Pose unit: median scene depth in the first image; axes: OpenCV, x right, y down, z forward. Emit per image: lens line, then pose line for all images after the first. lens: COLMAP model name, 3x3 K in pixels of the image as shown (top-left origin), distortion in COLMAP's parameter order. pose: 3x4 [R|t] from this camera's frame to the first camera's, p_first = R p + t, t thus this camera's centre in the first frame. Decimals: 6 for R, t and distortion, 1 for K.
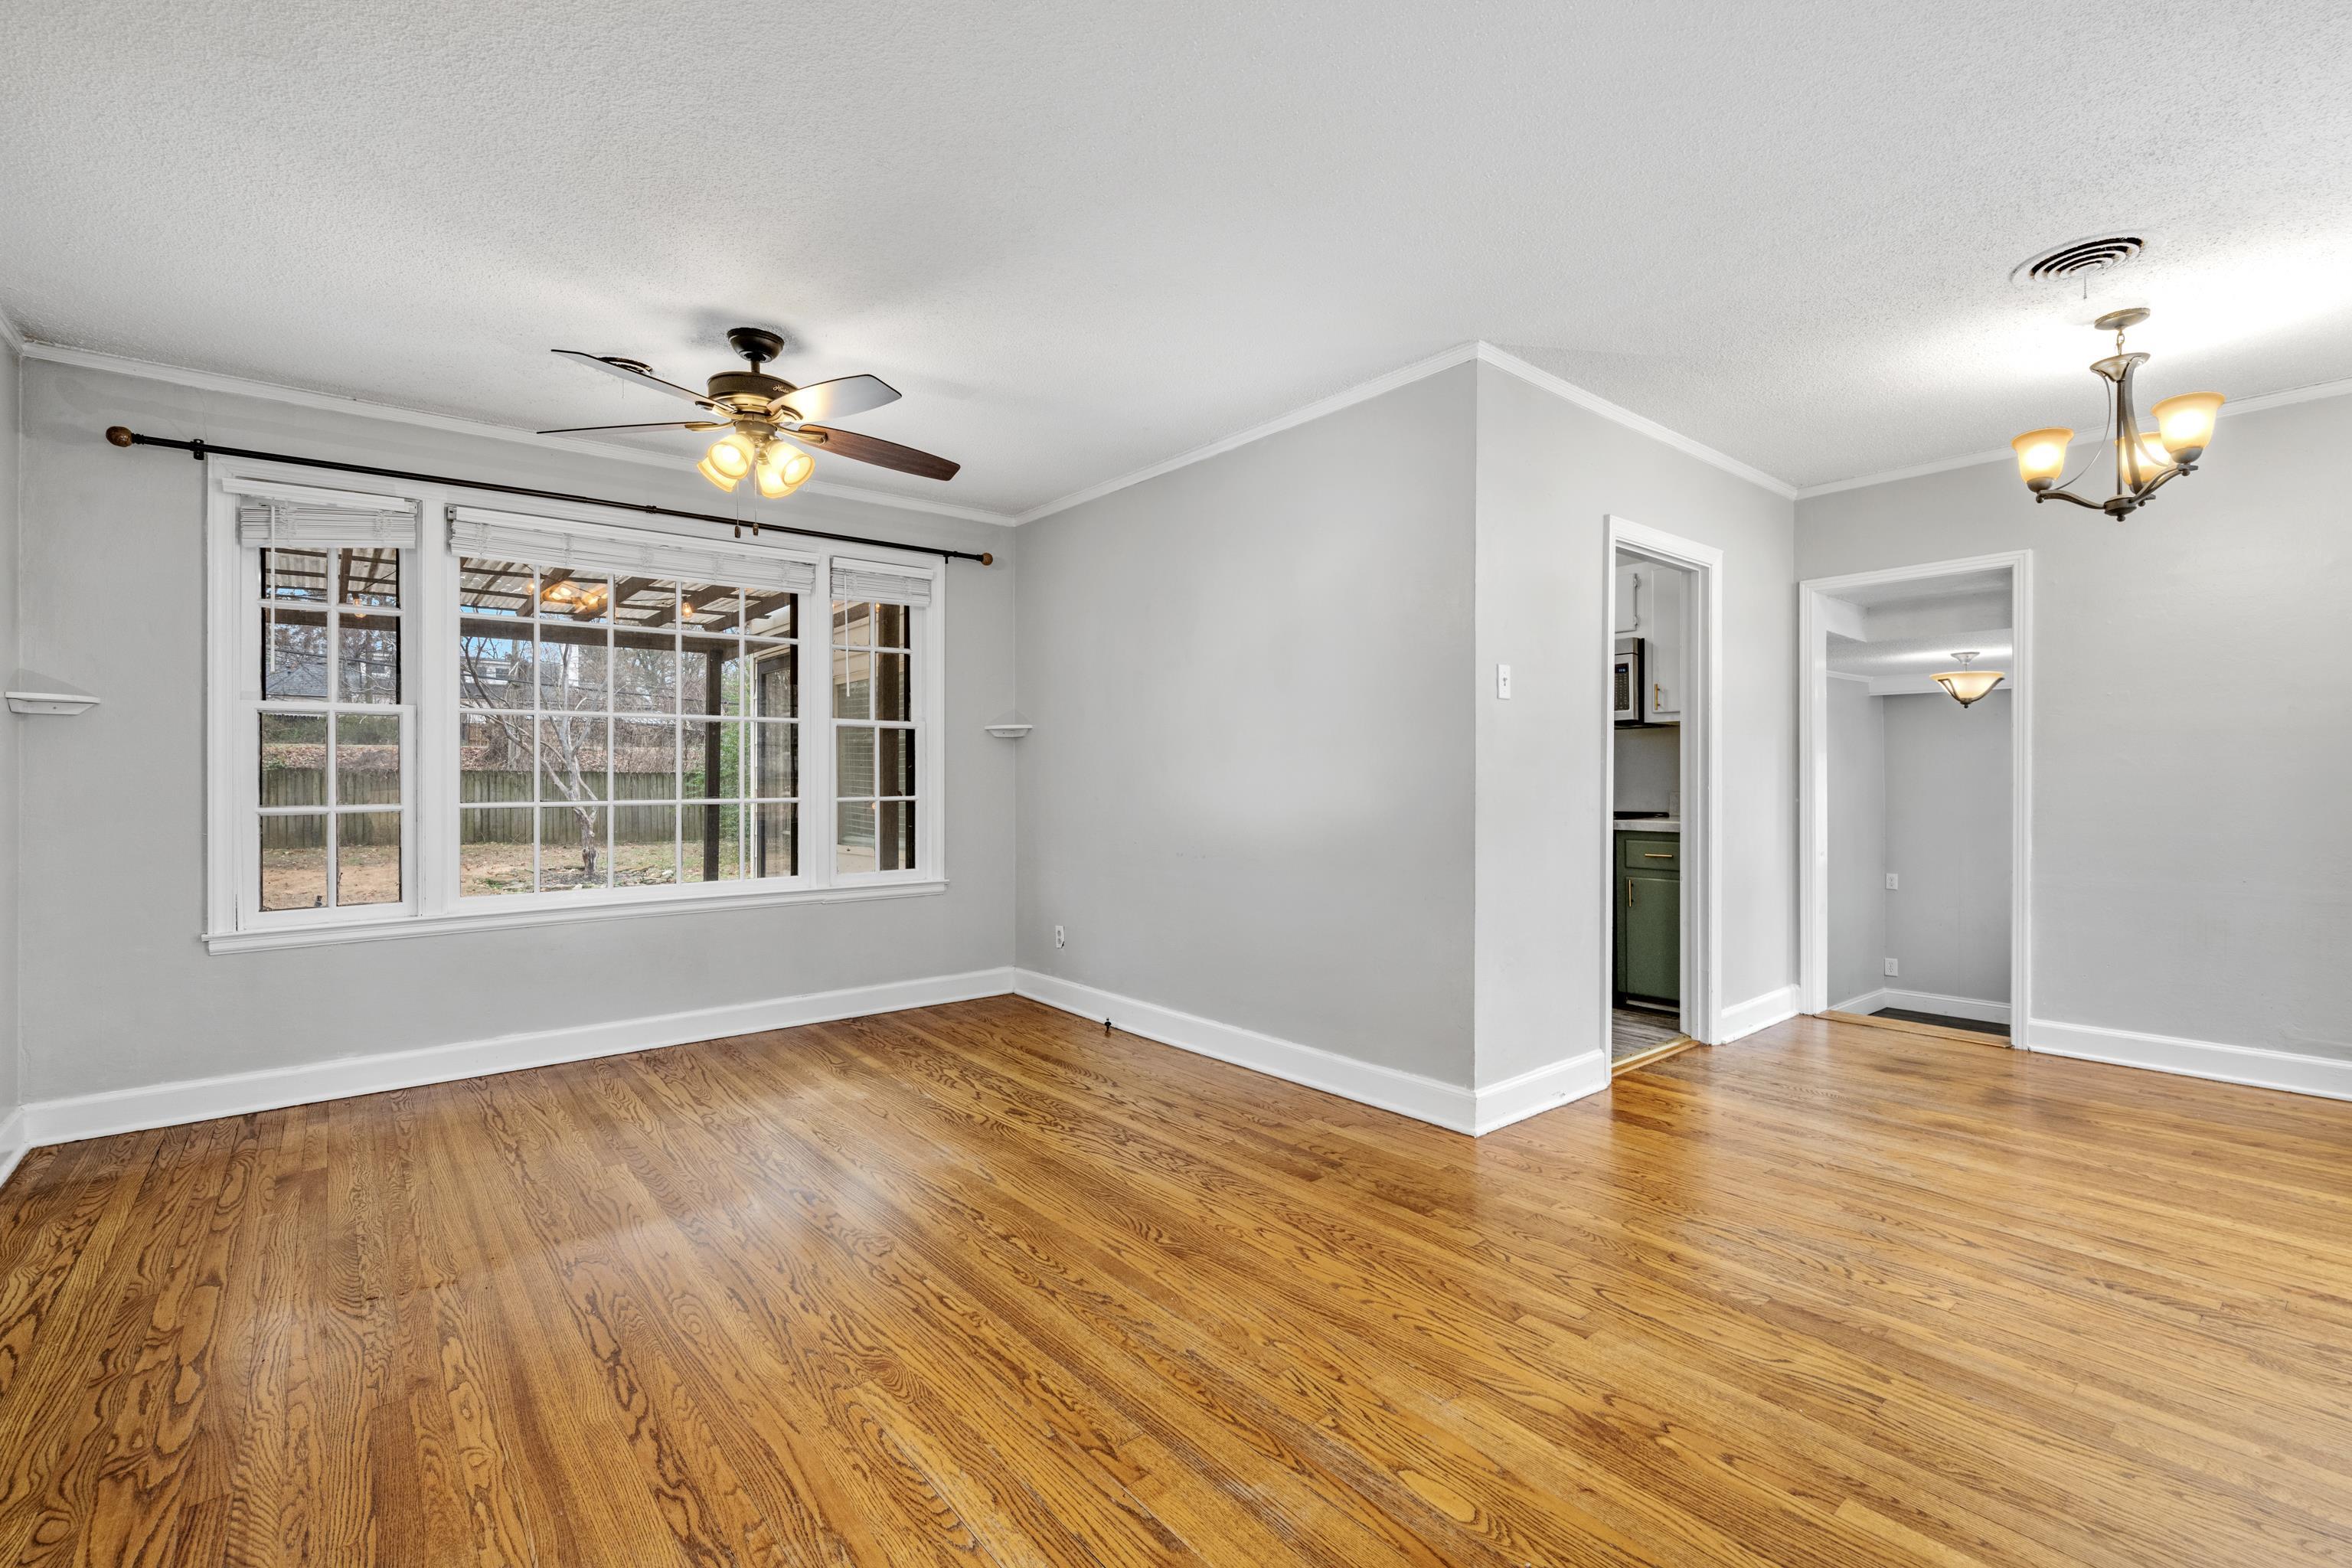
lens RADIAL K [[1025.6, 0, 1183.8], [0, 1025.6, 778.7], [0, 0, 1]] dist [-0.002070, -0.001615]
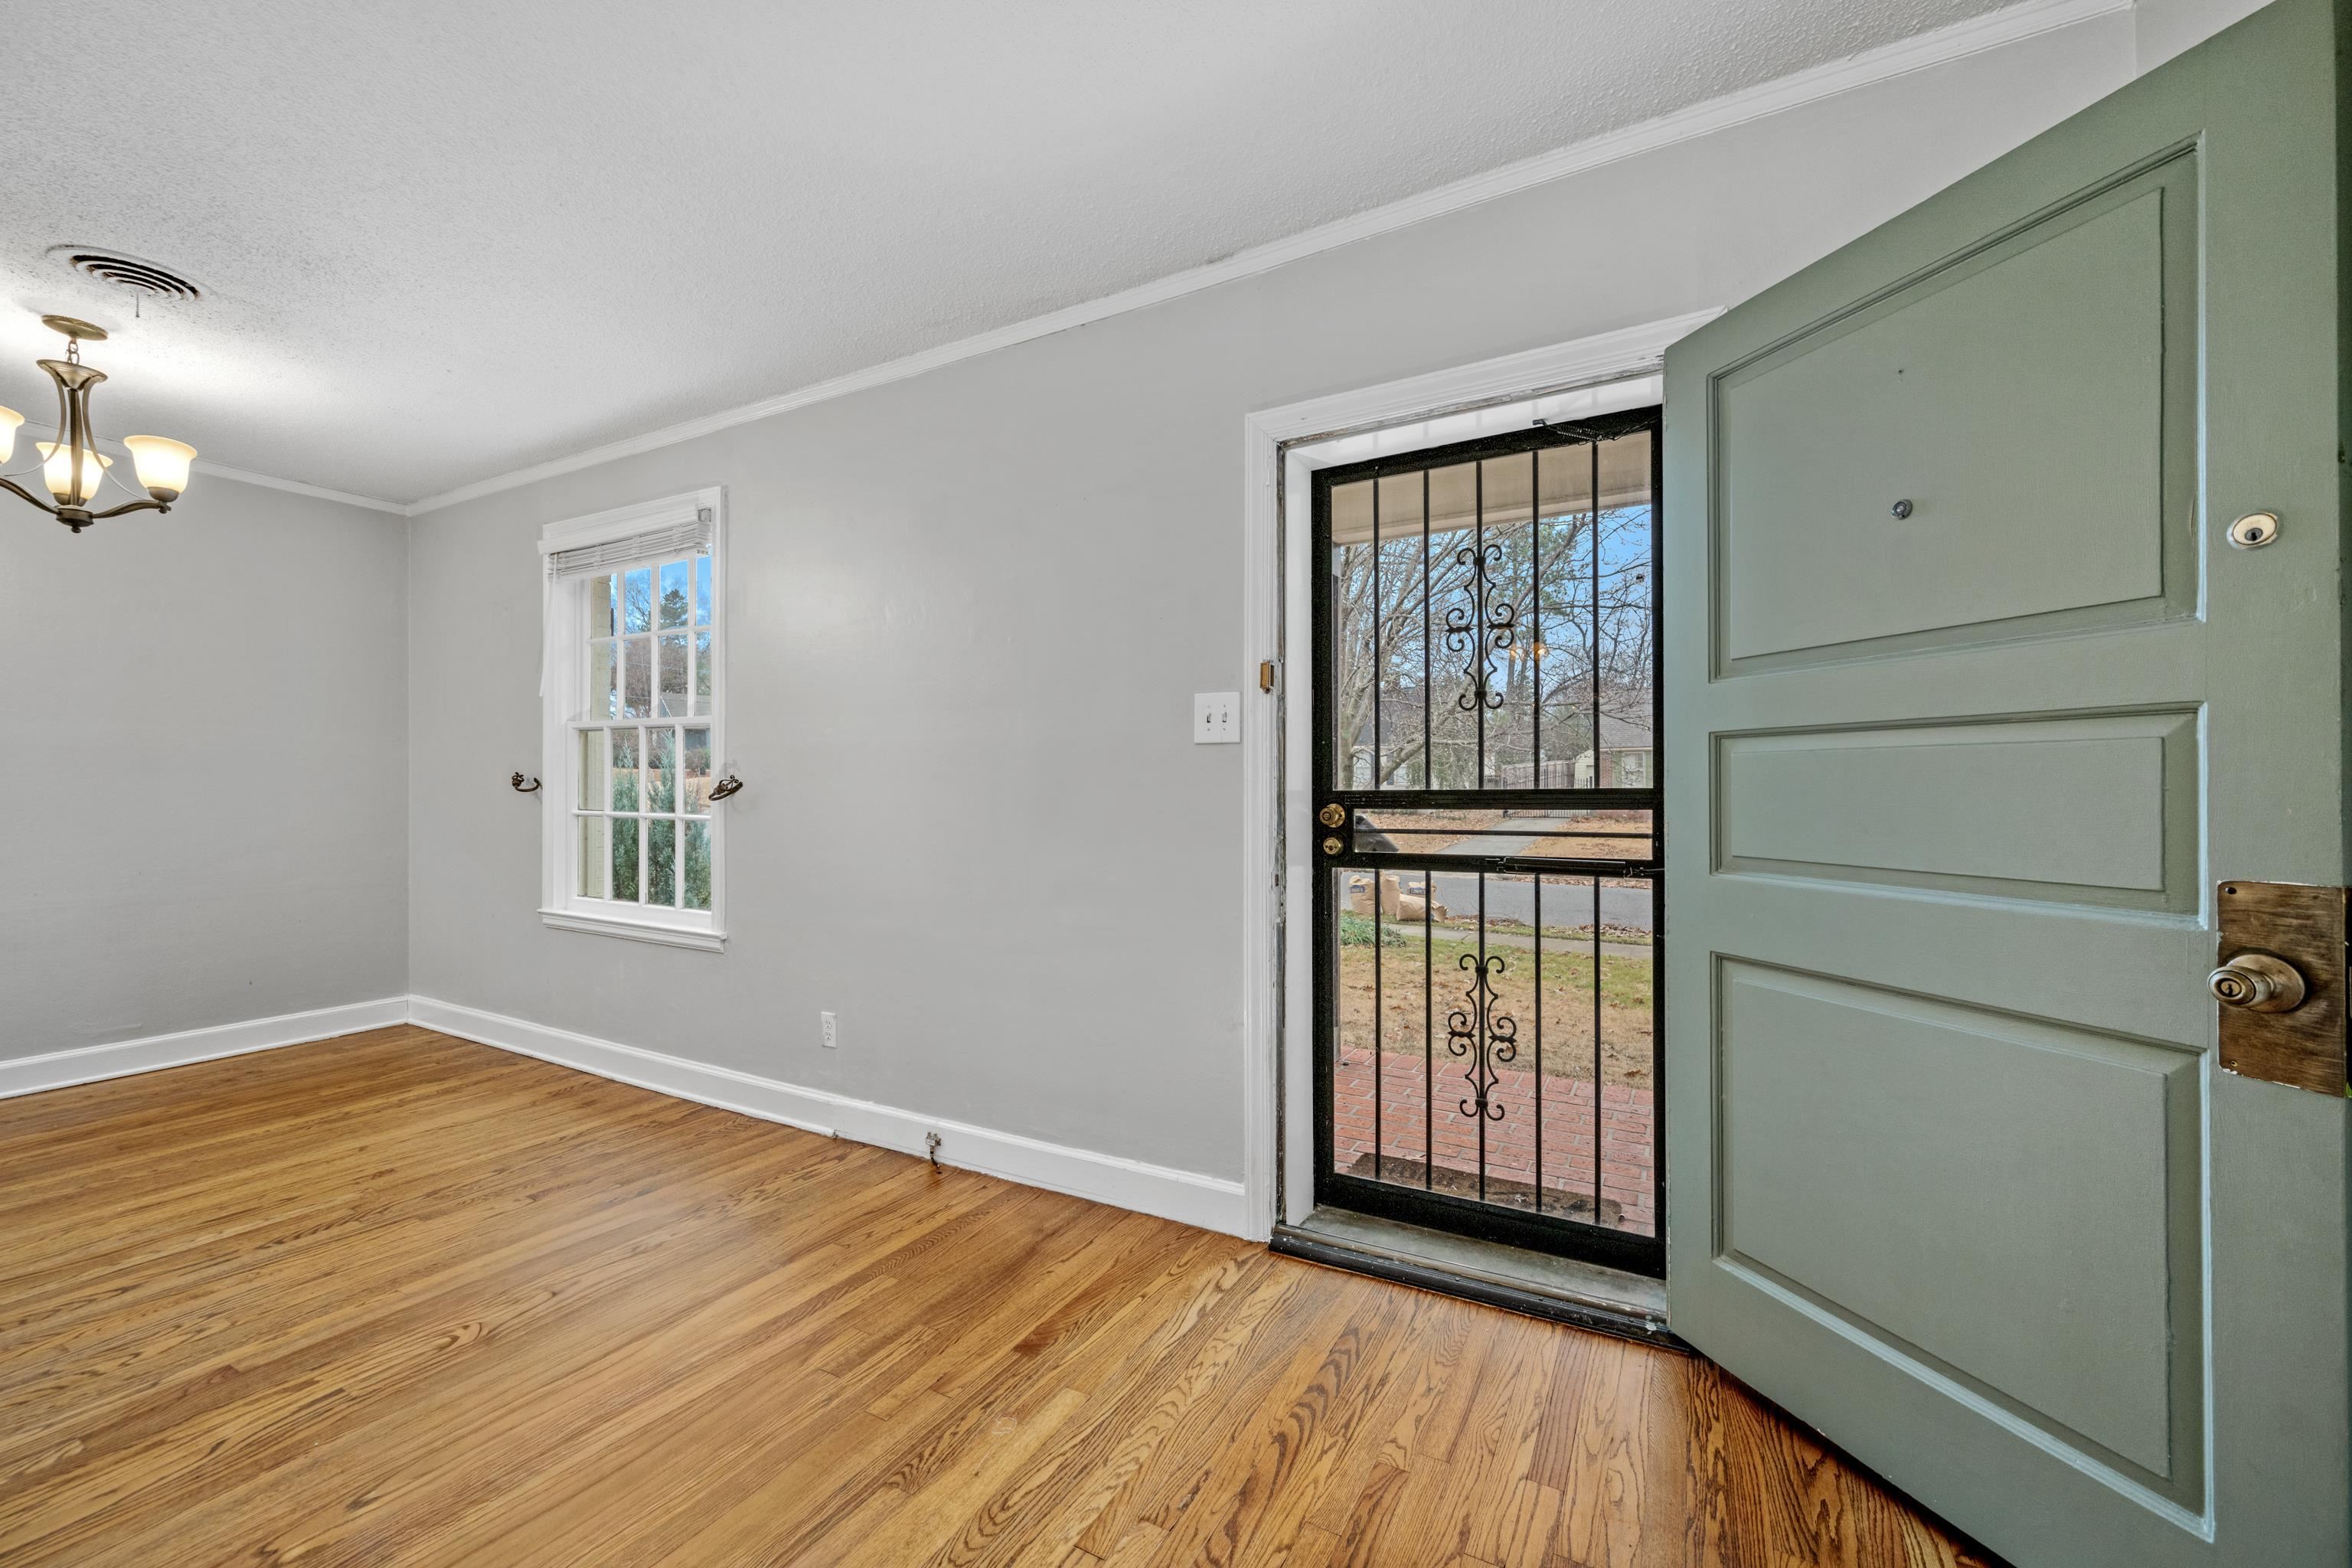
lens RADIAL K [[927.7, 0, 1189.6], [0, 927.7, 791.5], [0, 0, 1]] dist [-0.004283, 0.000867]
pose [[-0.373067, 0.002034, 0.927802, -0.283437], [0.001759, 0.999997, -0.001485, 0.001147], [-0.927803, 0.001078, -0.373069, 0.304313]]
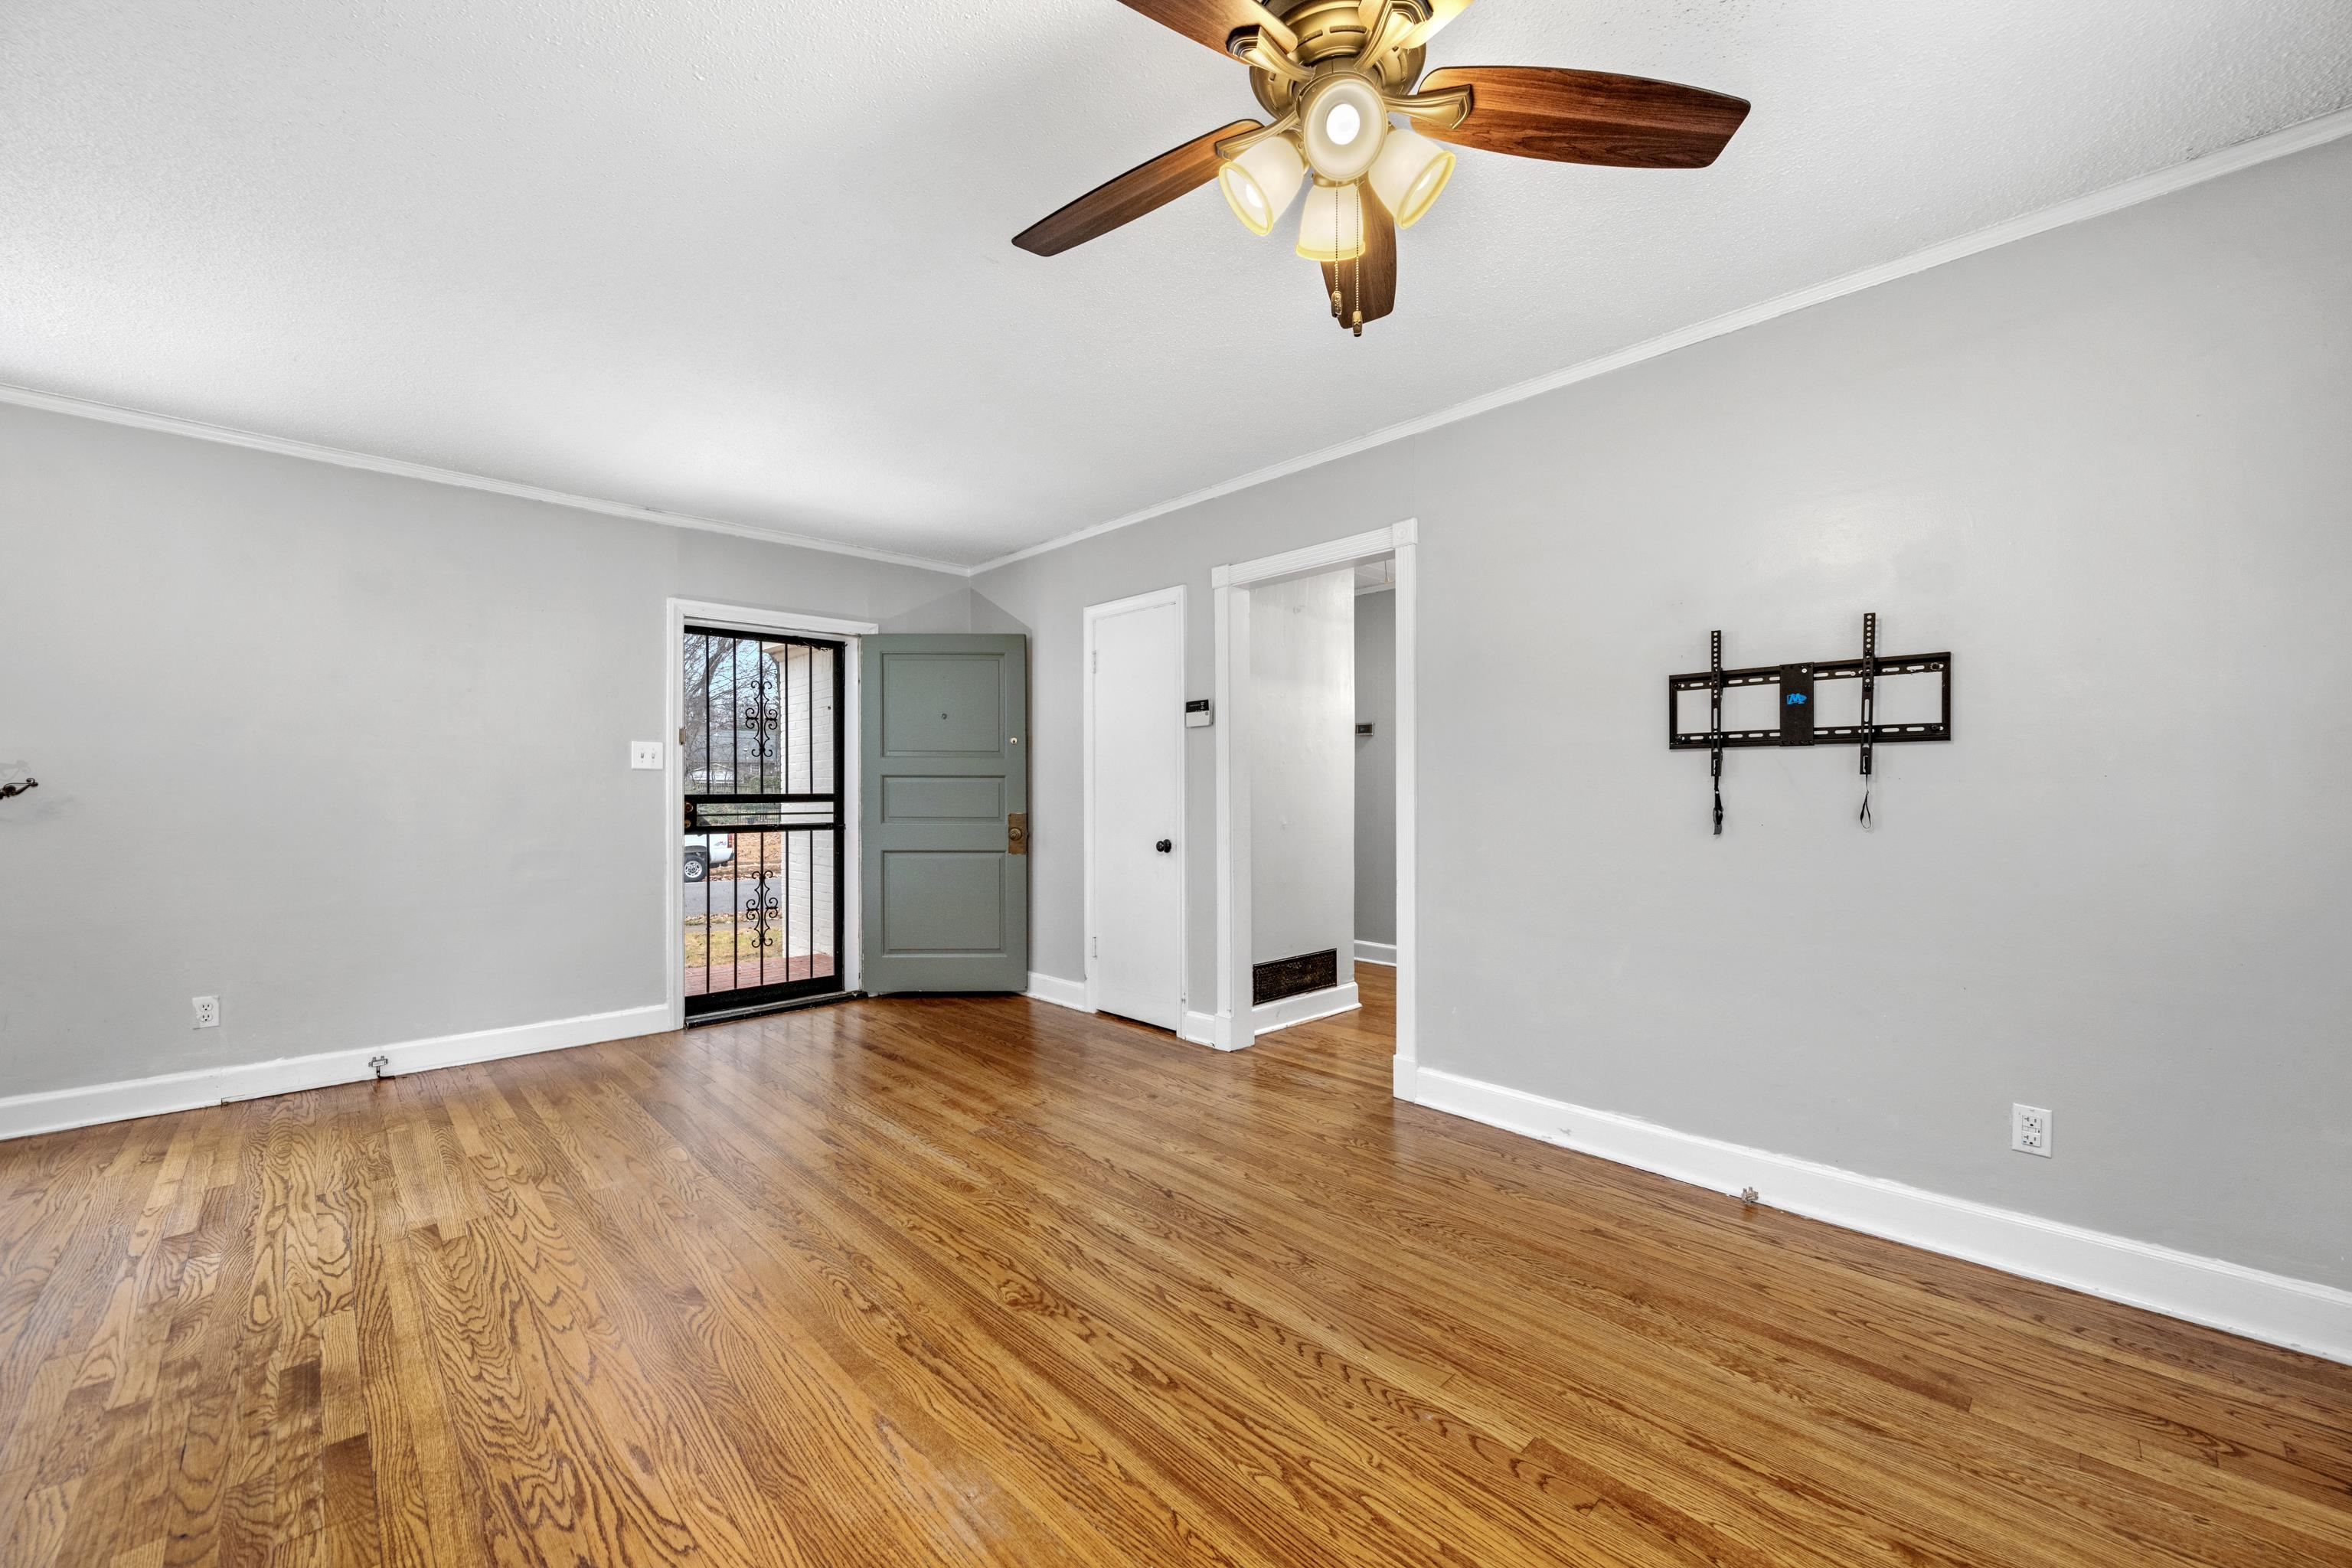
lens RADIAL K [[927.7, 0, 1195.4], [0, 927.7, 781.8], [0, 0, 1]] dist [-0.004283, 0.000867]
pose [[-0.996508, 0.003501, -0.083424, -0.294678], [0.004497, 0.999921, -0.011755, -0.000232], [0.083377, -0.012090, -0.996445, 1.395638]]
